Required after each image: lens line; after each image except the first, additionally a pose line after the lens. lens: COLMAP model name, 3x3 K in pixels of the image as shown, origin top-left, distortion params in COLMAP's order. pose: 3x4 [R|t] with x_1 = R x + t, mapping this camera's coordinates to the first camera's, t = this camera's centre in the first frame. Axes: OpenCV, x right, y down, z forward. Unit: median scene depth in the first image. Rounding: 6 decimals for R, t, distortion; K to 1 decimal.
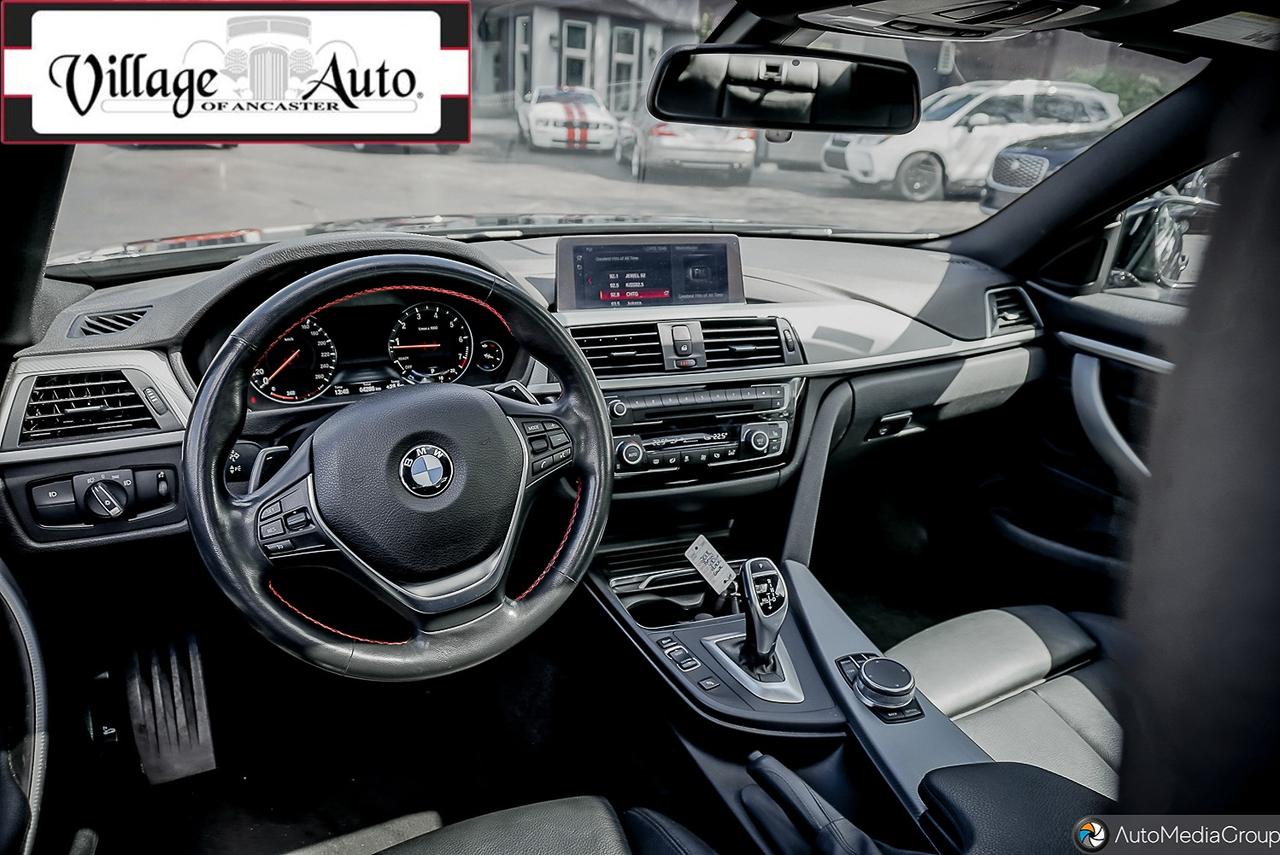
lens RADIAL K [[866.0, 0, 640.0], [0, 866.0, 427.5], [0, 0, 1]] dist [-0.066519, 0.057142]
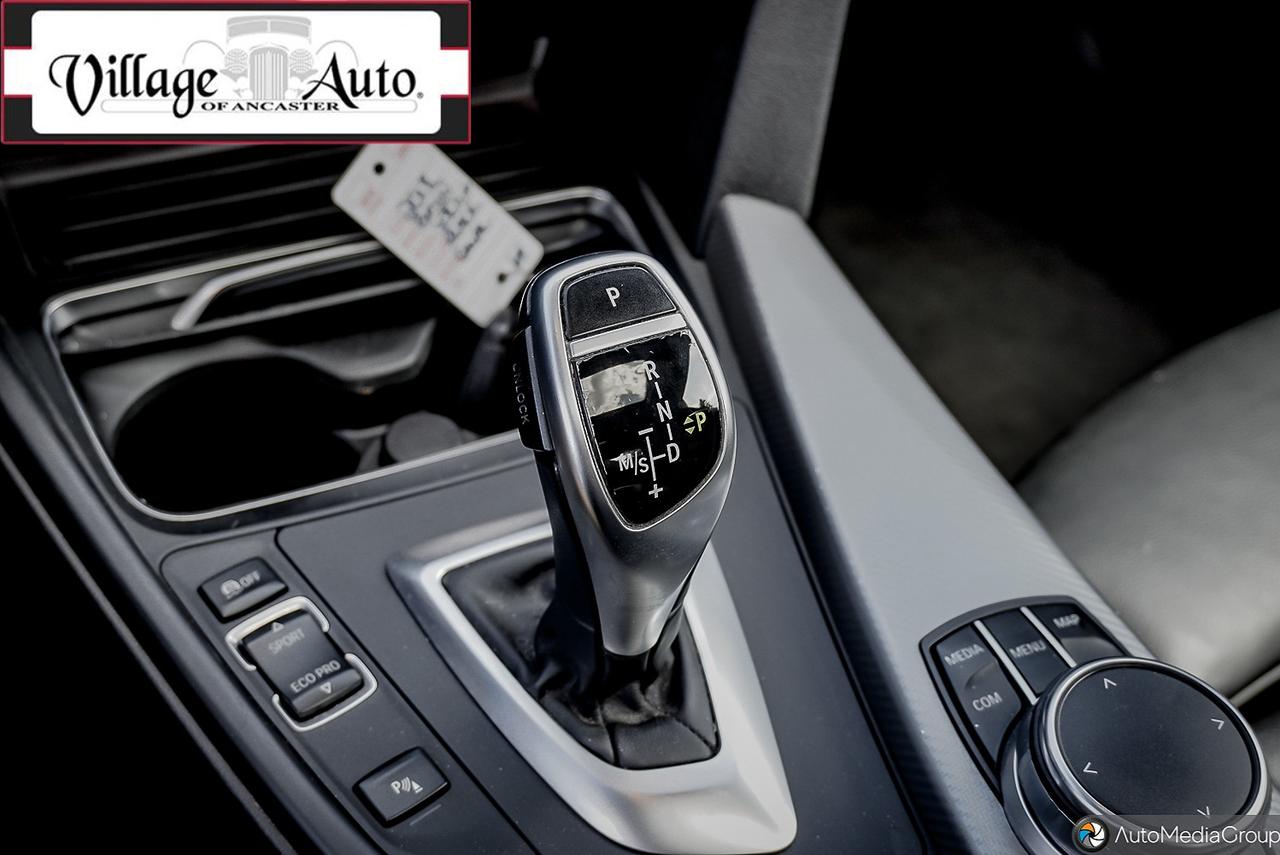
lens RADIAL K [[1475.3, 0, 640.0], [0, 1475.3, 427.5], [0, 0, 1]] dist [-0.003527, 0.000085]
pose [[0.993493, -0.050902, 0.101881, 0.097040], [0.008229, 0.924306, 0.381564, 0.045992], [-0.113591, -0.378243, 0.918711, 0.586442]]
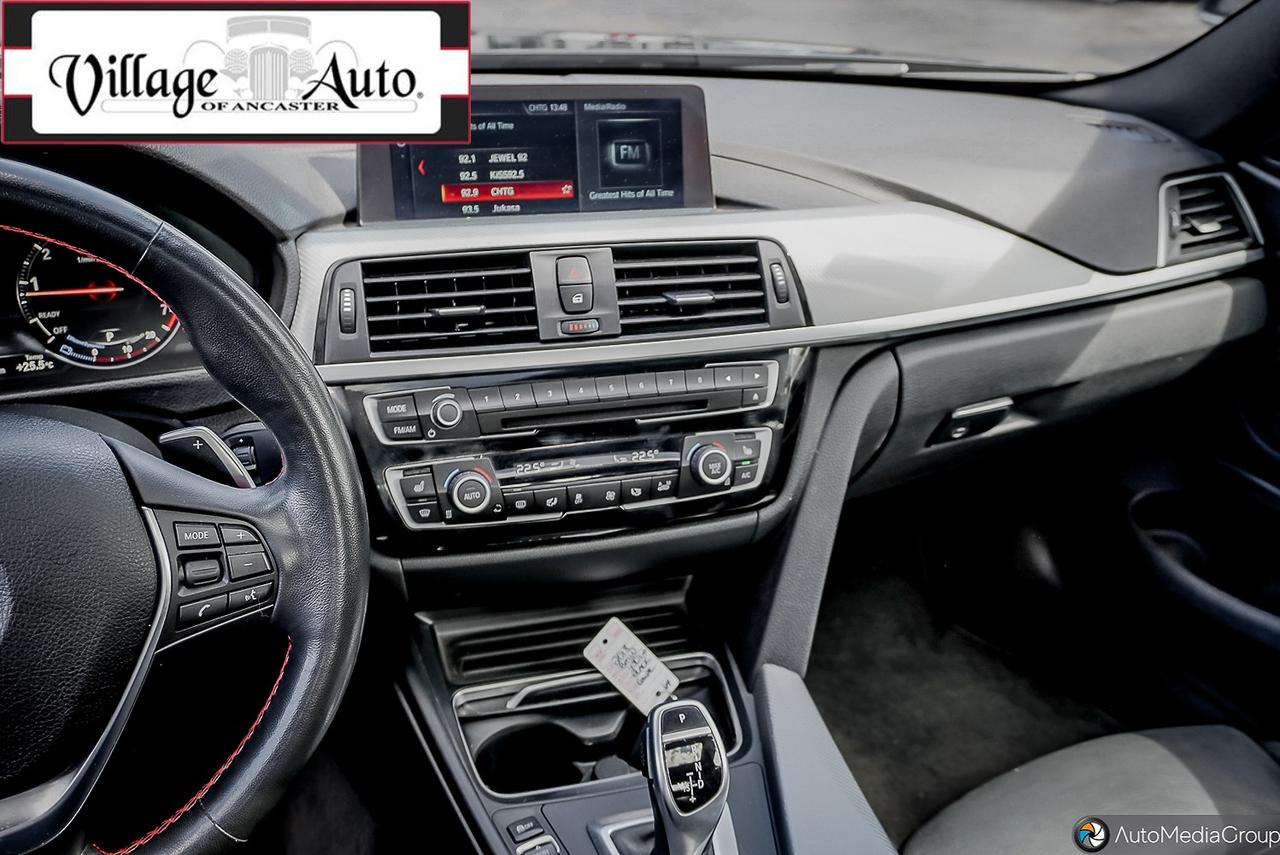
lens RADIAL K [[1140.2, 0, 668.0], [0, 1140.2, 440.3], [0, 0, 1]] dist [-0.002829, -0.002608]
pose [[0.998899, 0.024755, -0.039842, 0.139765], [-0.020171, 0.993547, 0.111616, -0.084470], [0.042348, -0.110690, 0.992952, 0.274522]]
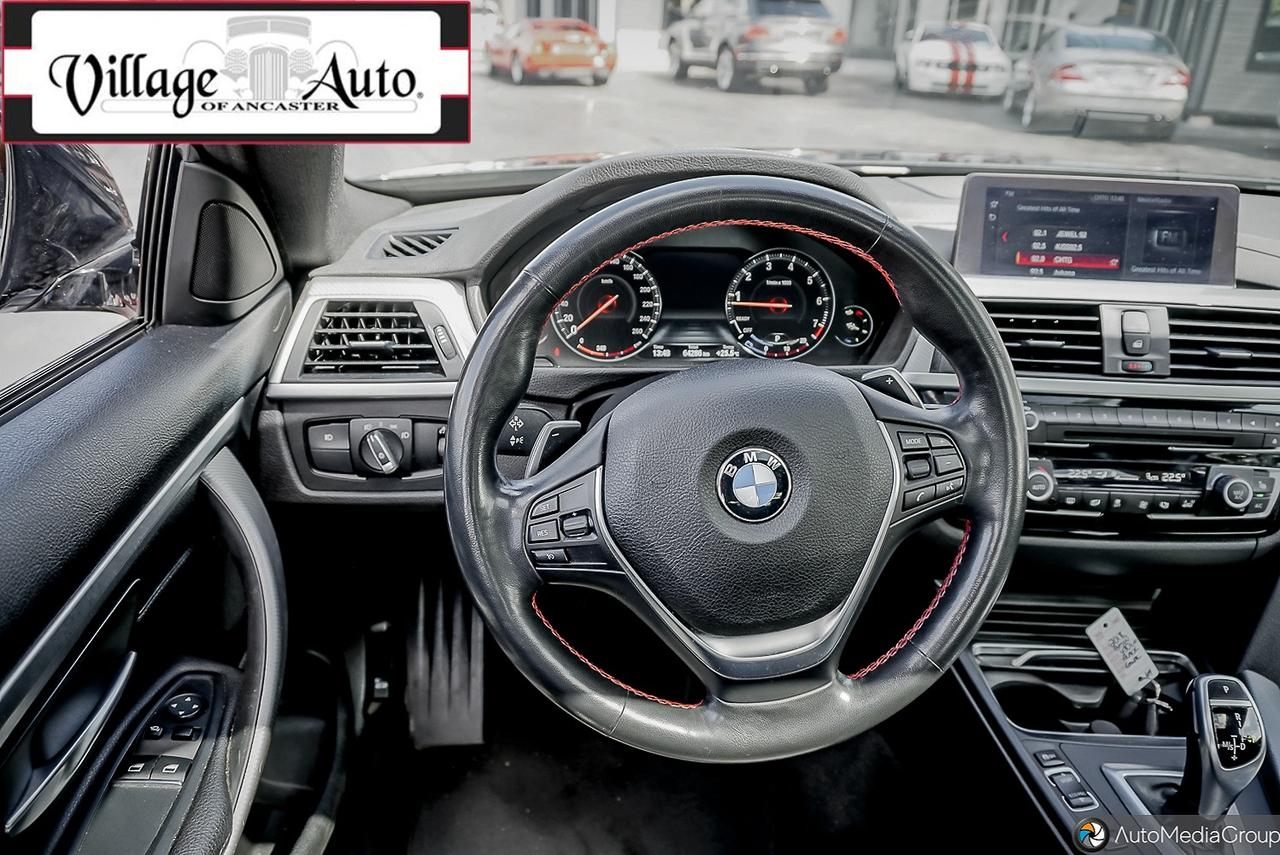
lens RADIAL K [[912.2, 0, 640.0], [0, 912.2, 427.5], [0, 0, 1]] dist [-0.062159, 0.038333]
pose [[0.925222, 0.138175, -0.353373, -0.053729], [-0.123650, 0.990294, 0.063475, -0.022431], [0.358714, -0.015034, 0.933326, 0.189497]]
